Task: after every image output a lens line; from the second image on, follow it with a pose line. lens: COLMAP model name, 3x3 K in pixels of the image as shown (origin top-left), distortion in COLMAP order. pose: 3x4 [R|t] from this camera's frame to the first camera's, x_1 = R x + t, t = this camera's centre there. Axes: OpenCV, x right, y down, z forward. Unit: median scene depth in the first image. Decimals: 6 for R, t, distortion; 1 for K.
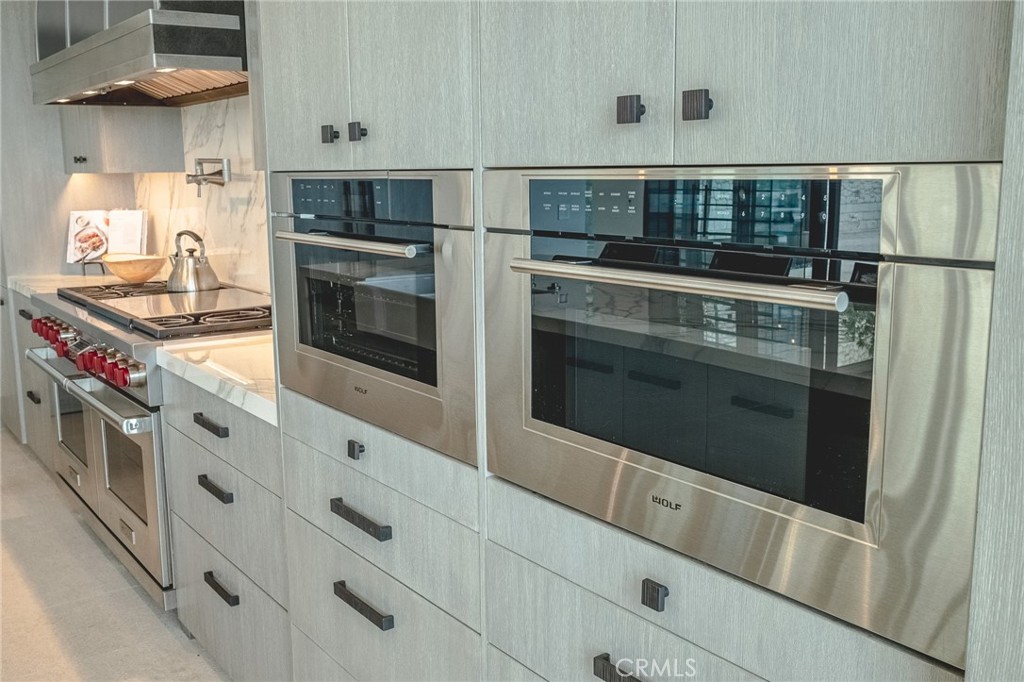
lens RADIAL K [[998.5, 0, 512.6], [0, 998.5, 342.2], [0, 0, 1]] dist [-0.008093, 0.000000]
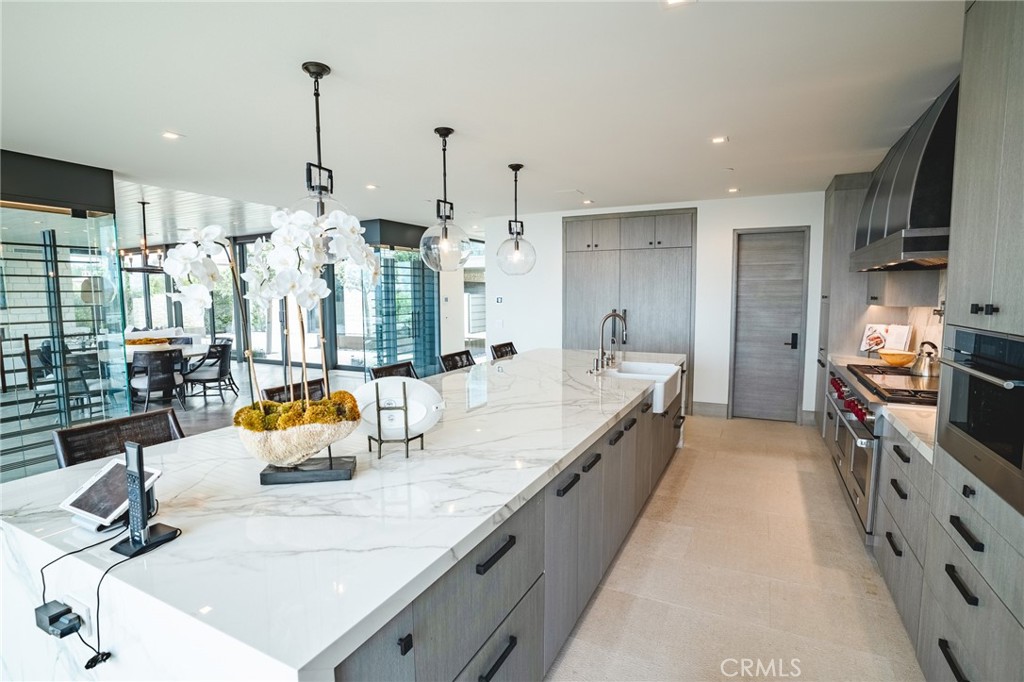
lens RADIAL K [[497.0, 0, 516.7], [0, 497.0, 339.0], [0, 0, 1]] dist [0.000002, 0.000166]
pose [[0.474859, 0.082728, -0.876165, 0.112024], [-0.143780, 0.989488, 0.015504, -0.029798], [0.868237, 0.118613, 0.481762, -0.062014]]
